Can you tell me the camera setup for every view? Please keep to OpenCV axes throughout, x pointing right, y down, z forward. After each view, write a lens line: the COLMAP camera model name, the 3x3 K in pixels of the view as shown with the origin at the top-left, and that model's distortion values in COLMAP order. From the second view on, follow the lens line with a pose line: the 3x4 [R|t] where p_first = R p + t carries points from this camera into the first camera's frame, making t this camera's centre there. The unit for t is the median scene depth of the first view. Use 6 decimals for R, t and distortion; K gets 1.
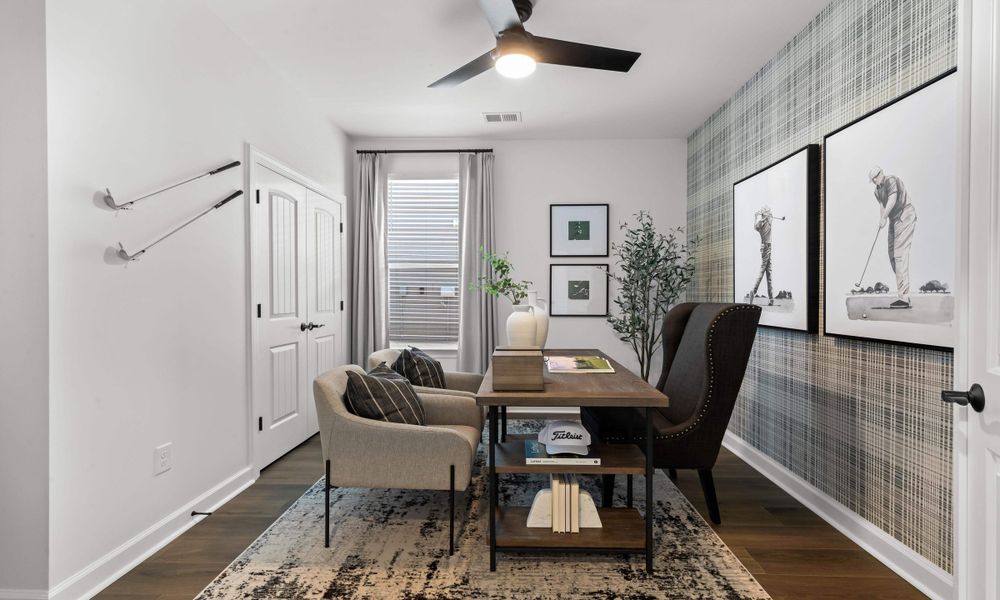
lens RADIAL K [[495.7, 0, 501.1], [0, 495.7, 304.1], [0, 0, 1]] dist [0.000406, 0.000031]
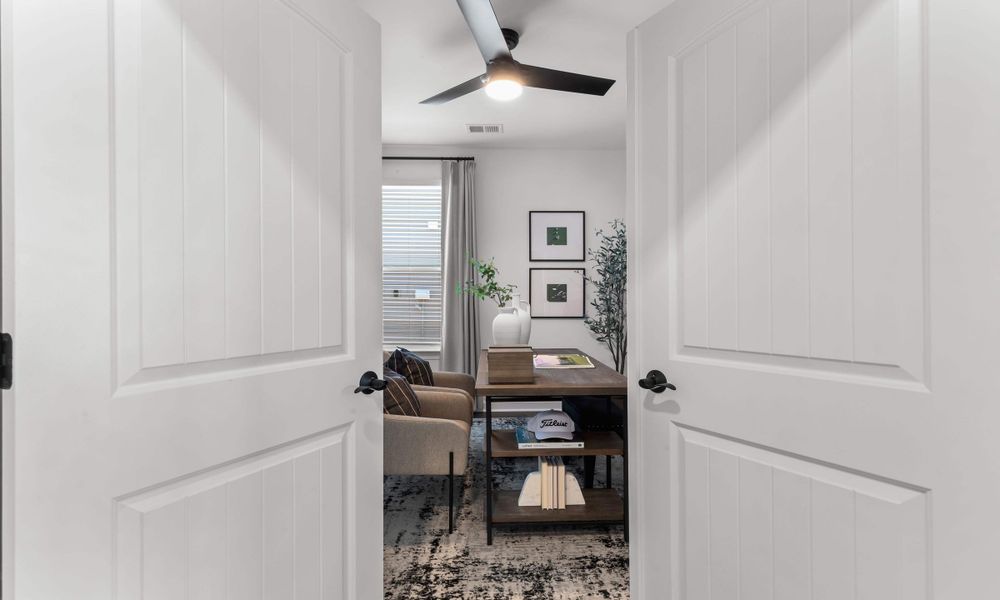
lens RADIAL K [[533.2, 0, 500.0], [0, 533.2, 300.0], [0, 0, 1]] dist [-0.000537, -0.000291]
pose [[0.997623, -0.001970, 0.068879, -0.059597], [0.002878, 0.999910, -0.013076, 0.001255], [-0.068847, 0.013243, 0.997539, -0.166635]]
